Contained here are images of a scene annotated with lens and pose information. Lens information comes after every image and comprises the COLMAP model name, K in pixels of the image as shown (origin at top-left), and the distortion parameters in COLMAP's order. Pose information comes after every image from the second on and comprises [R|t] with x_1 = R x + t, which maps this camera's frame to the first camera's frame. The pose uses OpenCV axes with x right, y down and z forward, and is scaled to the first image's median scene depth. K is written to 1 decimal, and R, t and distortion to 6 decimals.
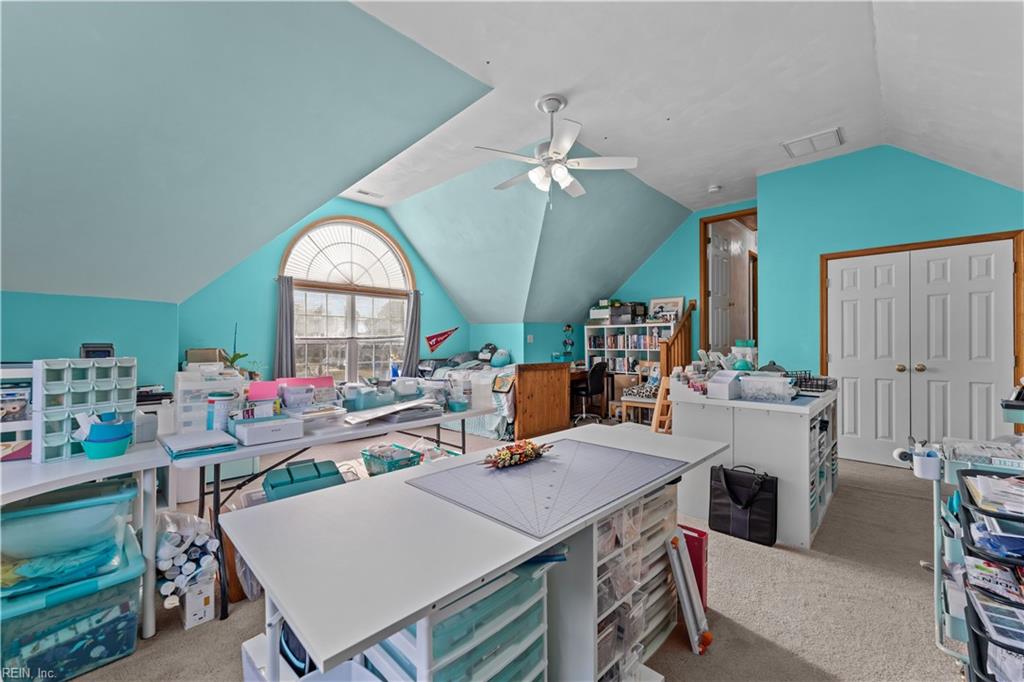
lens RADIAL K [[408.5, 0, 512.0], [0, 408.5, 341.0], [0, 0, 1]] dist [0.000484, 0.000012]
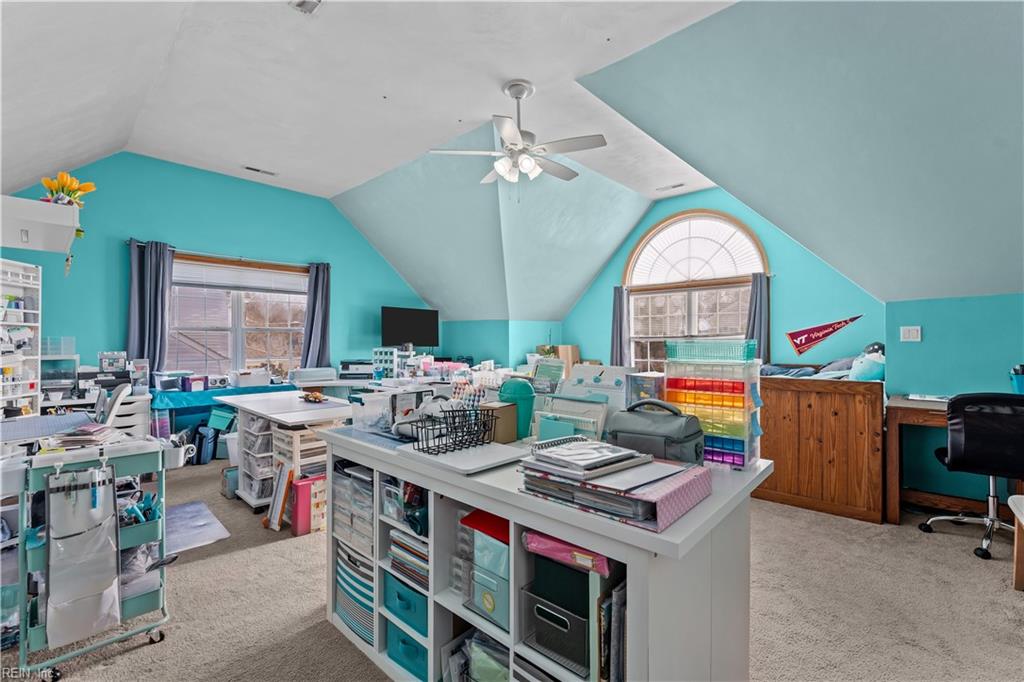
lens RADIAL K [[439.2, 0, 512.0], [0, 439.2, 341.0], [0, 0, 1]] dist [0.000314, 0.000331]
pose [[0.045689, 0.002277, -0.998953, 0.611930], [0.007655, 0.999967, 0.002629, -0.001808], [0.998926, -0.007767, 0.045670, 0.520637]]
